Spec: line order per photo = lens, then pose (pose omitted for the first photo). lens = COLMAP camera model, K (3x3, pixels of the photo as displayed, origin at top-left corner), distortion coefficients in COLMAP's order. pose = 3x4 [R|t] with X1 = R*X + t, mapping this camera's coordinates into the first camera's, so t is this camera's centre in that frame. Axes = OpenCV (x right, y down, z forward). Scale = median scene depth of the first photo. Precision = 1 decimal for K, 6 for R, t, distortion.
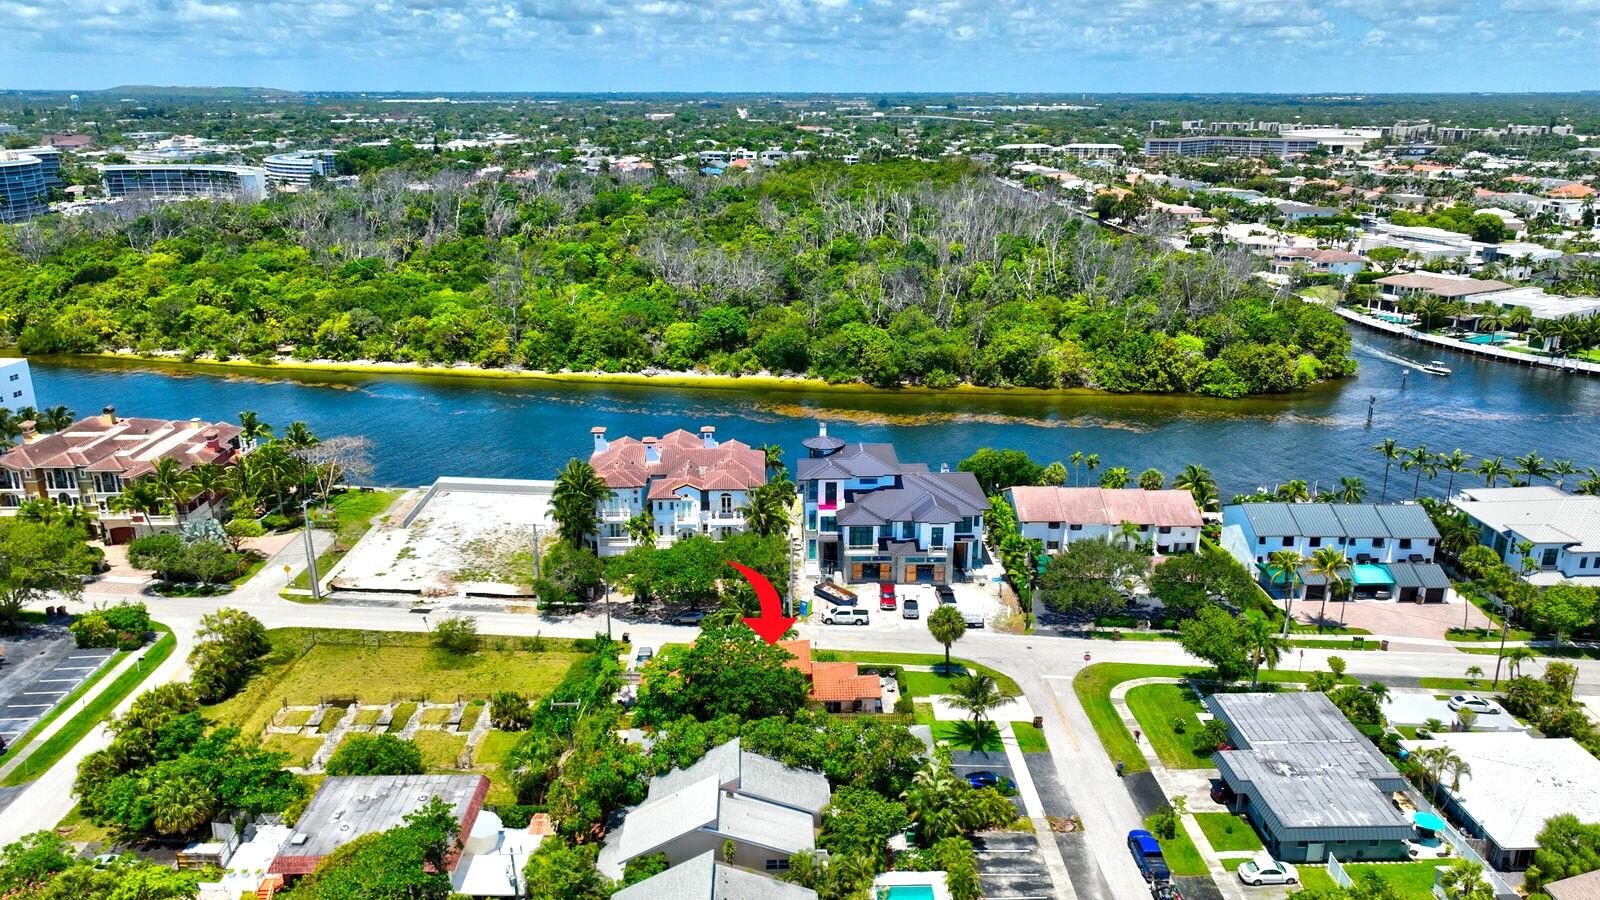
lens RADIAL K [[1141.3, 0, 806.5], [0, 1141.3, 445.5], [0, 0, 1]] dist [0.004861, 0.011422]
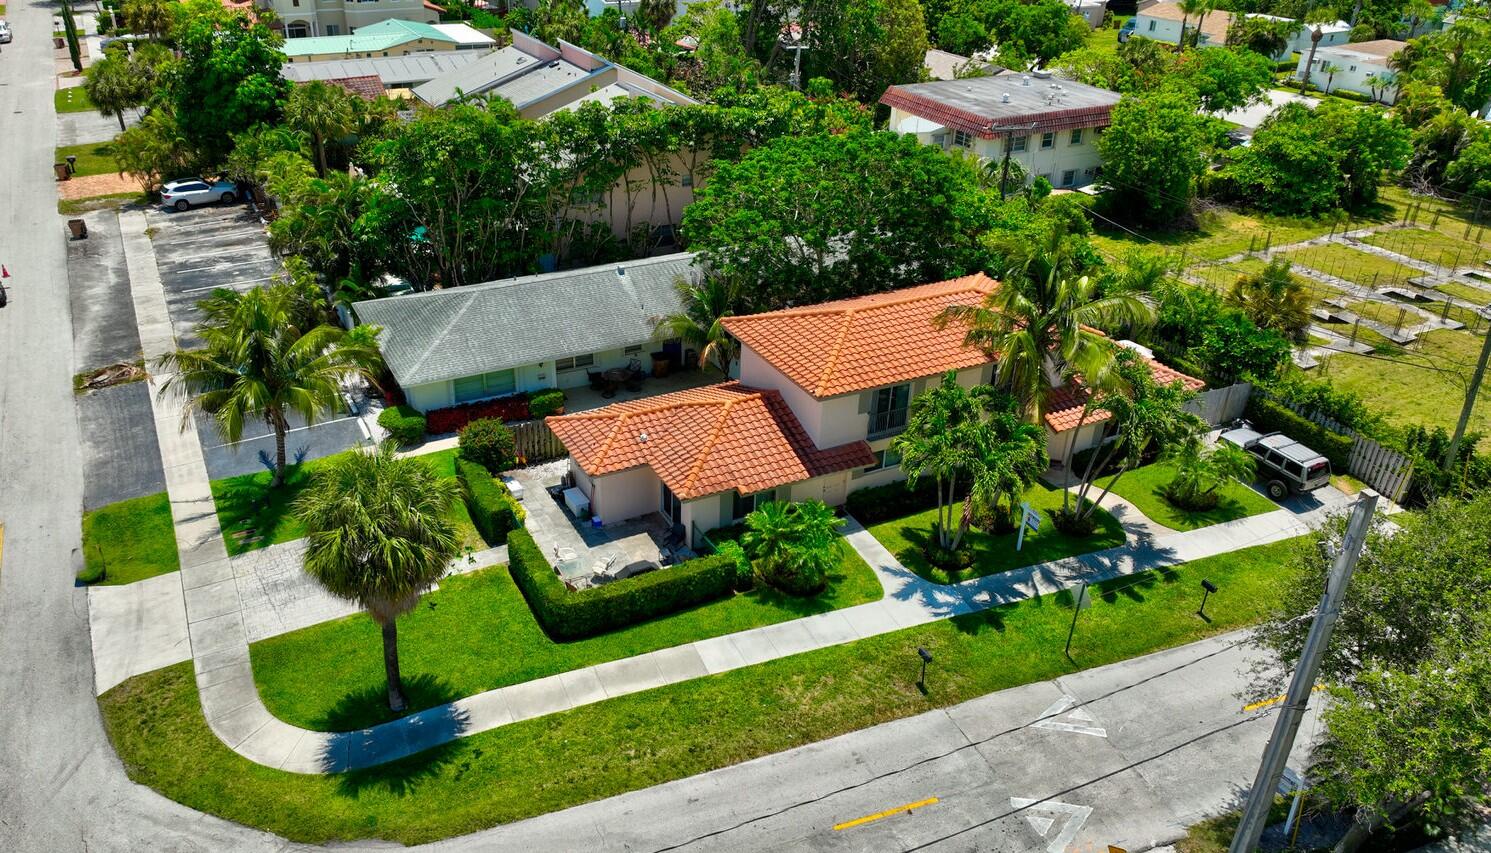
lens RADIAL K [[1143.3, 0, 692.5], [0, 1143.3, 427.0], [0, 0, 1]] dist [0.003133, -0.000342]
pose [[-0.907498, 0.185658, -0.376801, 0.127060], [-0.139024, 0.713720, 0.686495, -0.029232], [0.396384, 0.675378, -0.621888, 0.978836]]
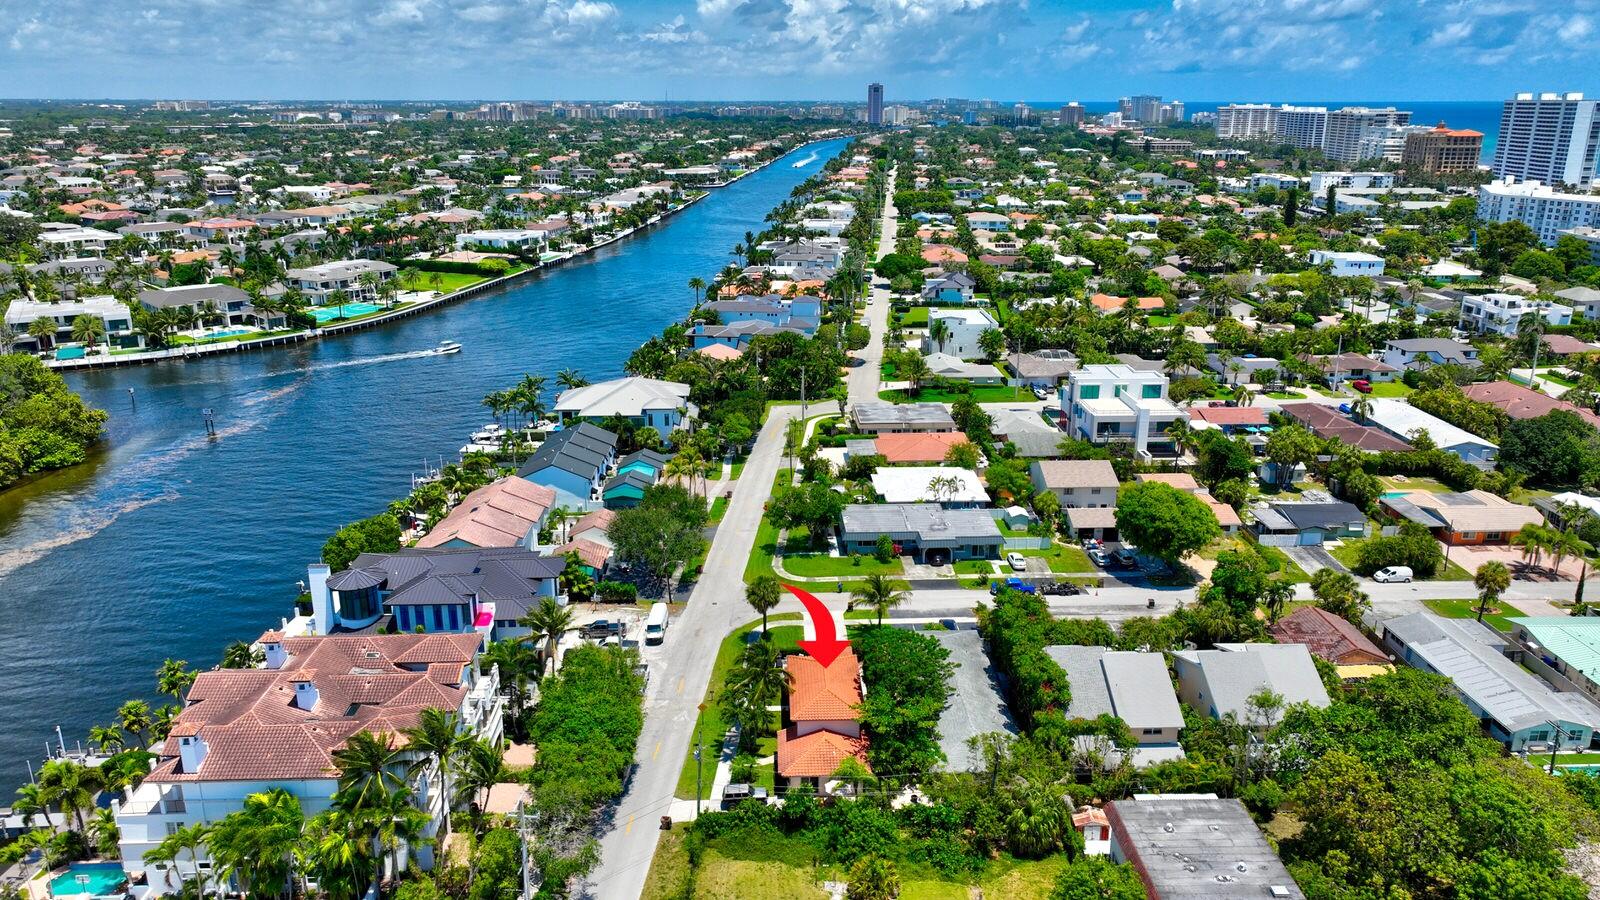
lens RADIAL K [[1141.3, 0, 806.5], [0, 1141.3, 445.5], [0, 0, 1]] dist [0.004861, 0.011422]
pose [[-0.009437, -0.293056, 0.956049, -0.731062], [0.297286, 0.912039, 0.282500, -0.221970], [-0.954742, 0.286885, 0.078515, 0.703847]]
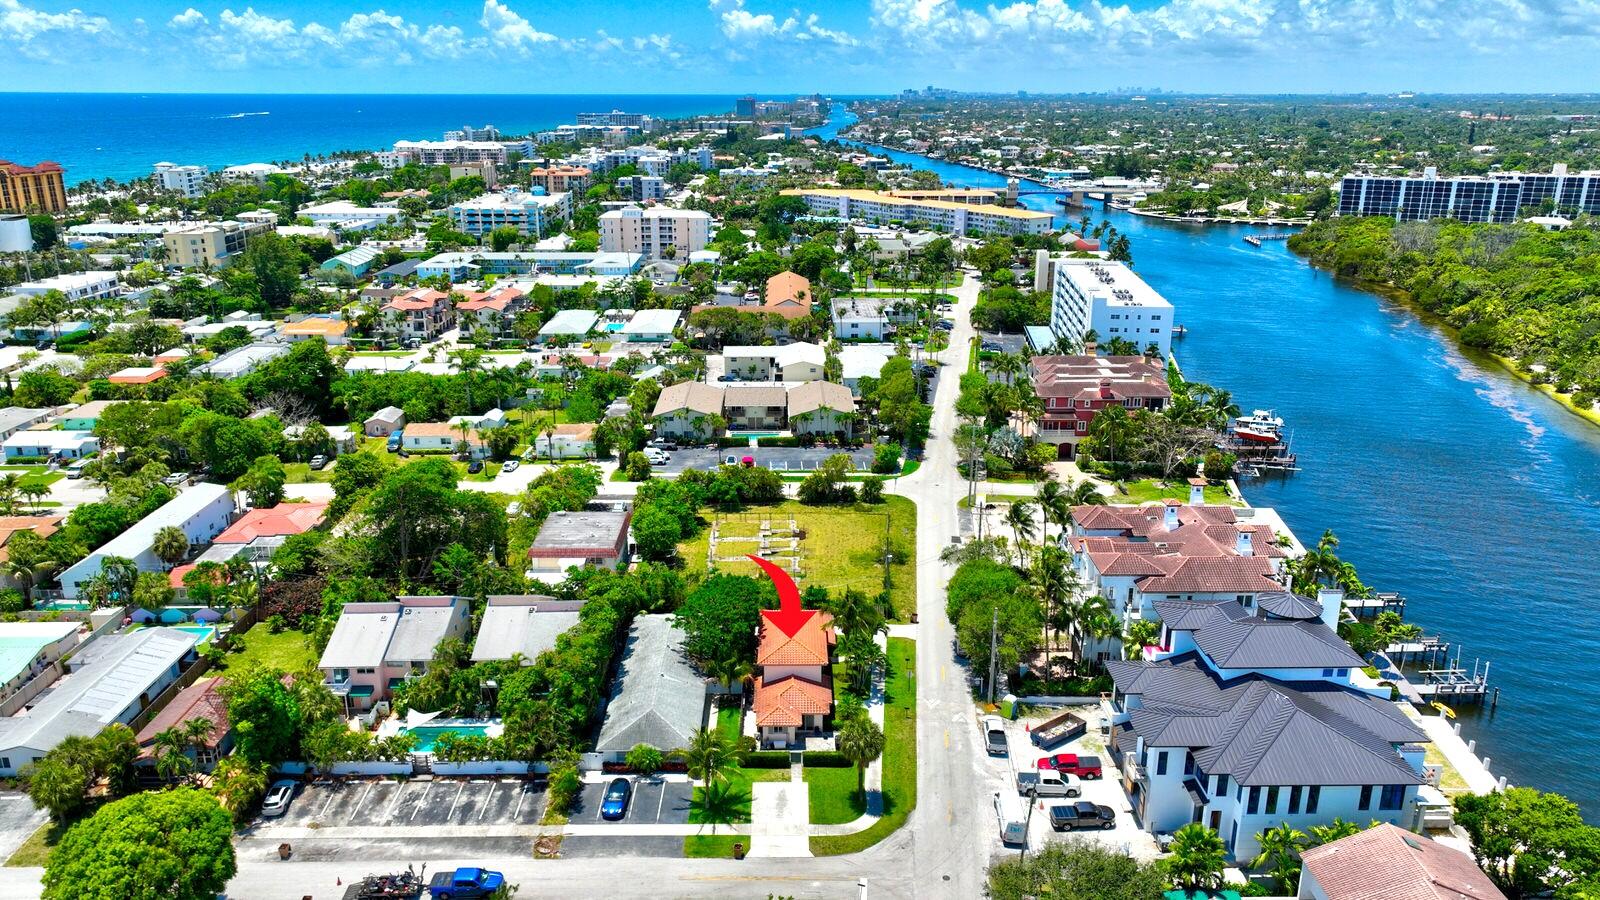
lens RADIAL K [[1133.5, 0, 801.7], [0, 1133.5, 448.4], [0, 0, 1]] dist [0.004338, 0.011665]
pose [[-0.013129, 0.299860, -0.953893, 0.709694], [-0.299813, 0.908902, 0.289843, -0.218962], [0.953908, 0.289795, 0.077969, 0.701464]]
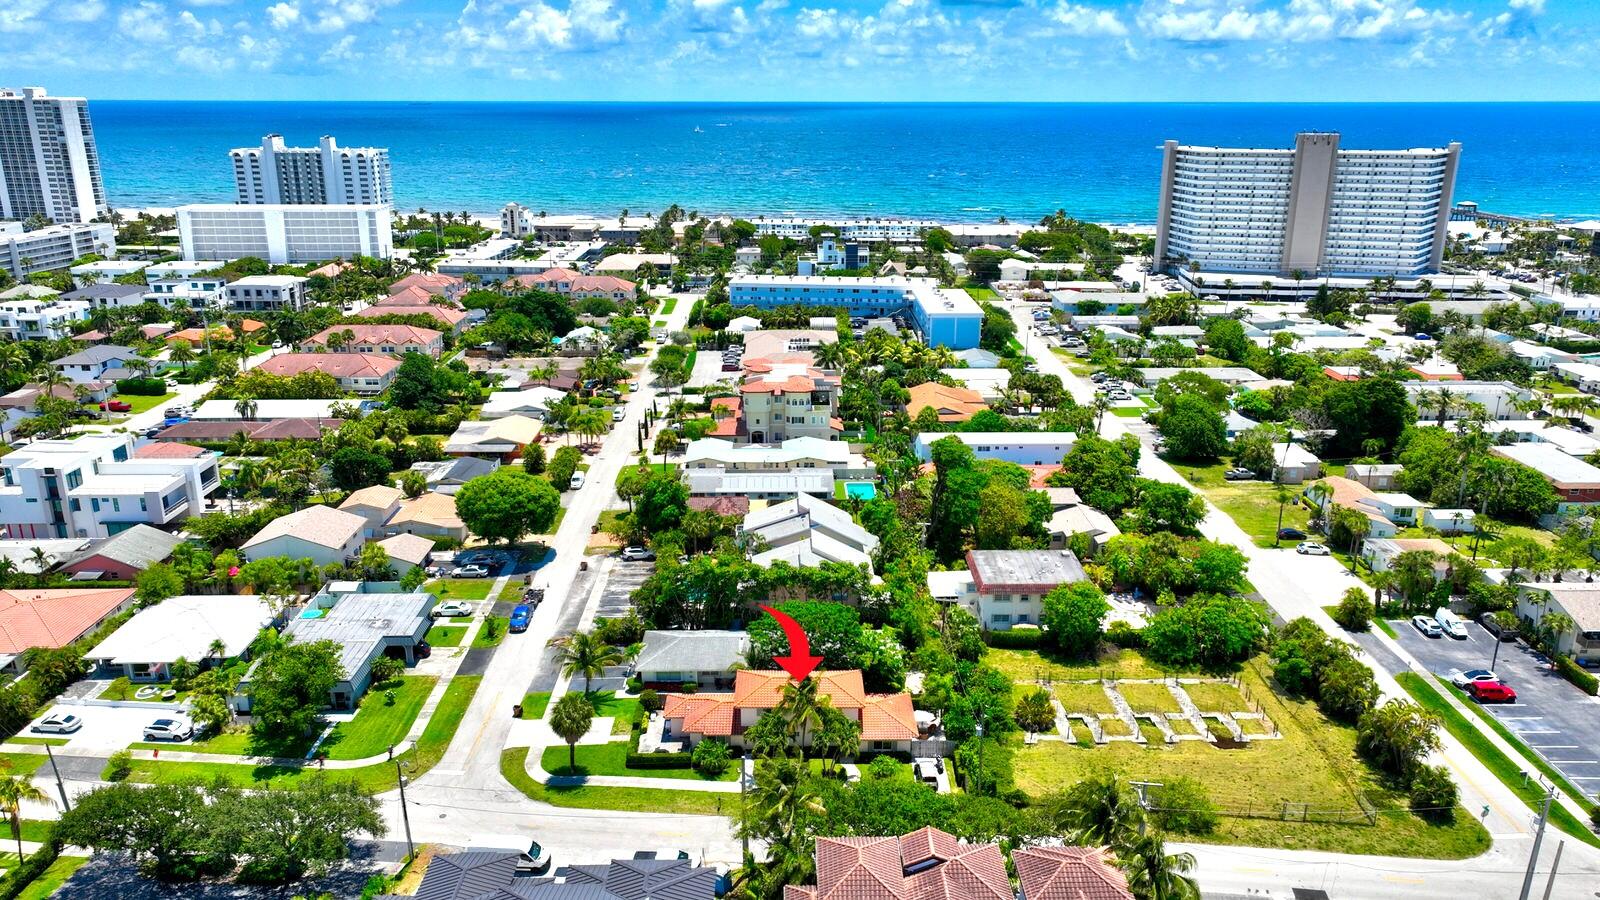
lens RADIAL K [[1134.9, 0, 800.0], [0, 1134.9, 450.0], [0, 0, 1]] dist [0.006613, 0.006792]
pose [[-0.999875, -0.007008, 0.014142, -0.050586], [0.002266, 0.823005, 0.568030, -0.418163], [-0.015619, 0.567992, -0.822886, 1.337905]]
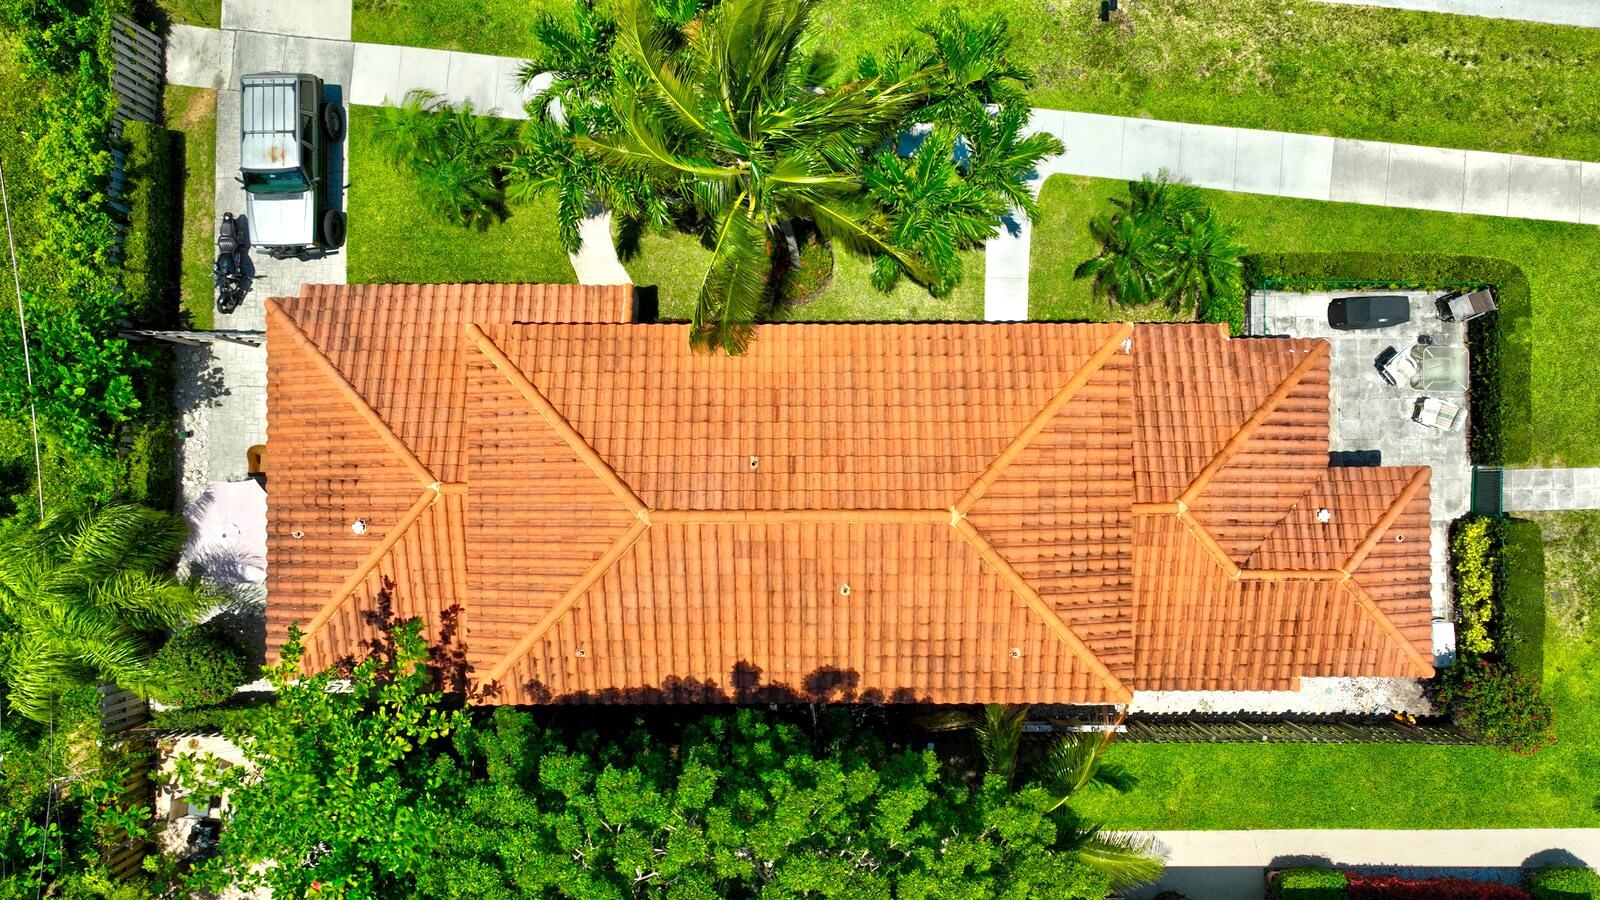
lens RADIAL K [[1142.4, 0, 800.0], [0, 1142.4, 450.0], [0, 0, 1]] dist [0.006655, 0.006029]
pose [[0.999754, 0.022184, 0.000224, -0.040723], [-0.007101, 0.310419, 0.950573, 0.004278], [0.021018, -0.950341, 0.310500, 0.761270]]
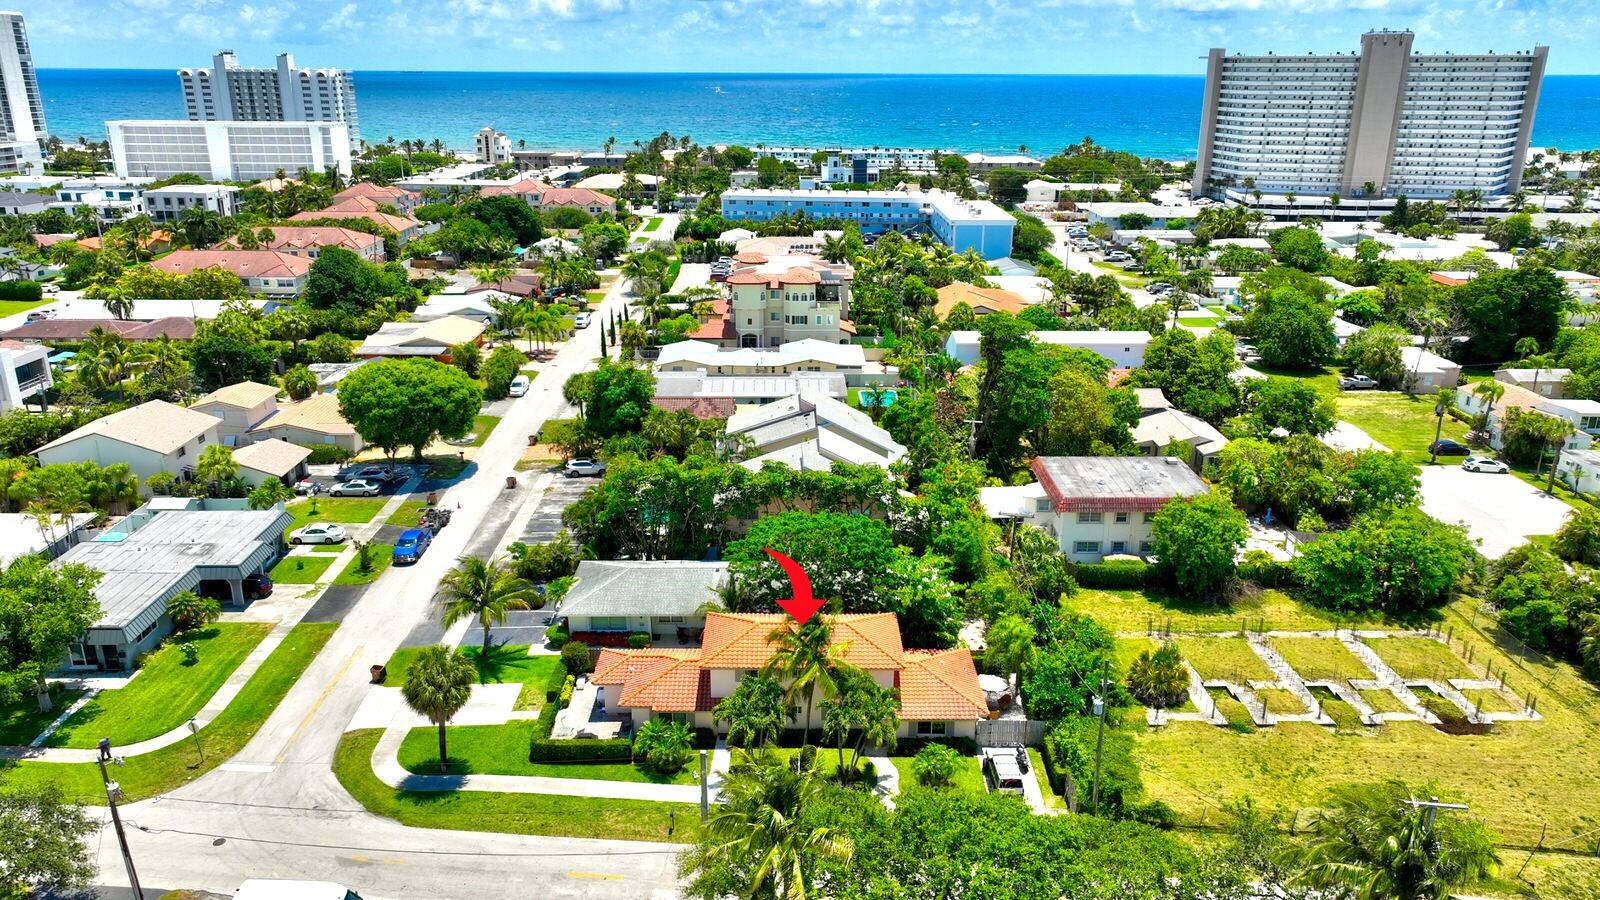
lens RADIAL K [[1133.5, 0, 801.7], [0, 1133.5, 448.4], [0, 0, 1]] dist [0.004338, 0.011665]
pose [[-0.999863, -0.010616, 0.012731, -0.045765], [-0.001143, 0.810352, 0.585943, -0.209237], [-0.016537, 0.585848, -0.810252, 1.151800]]
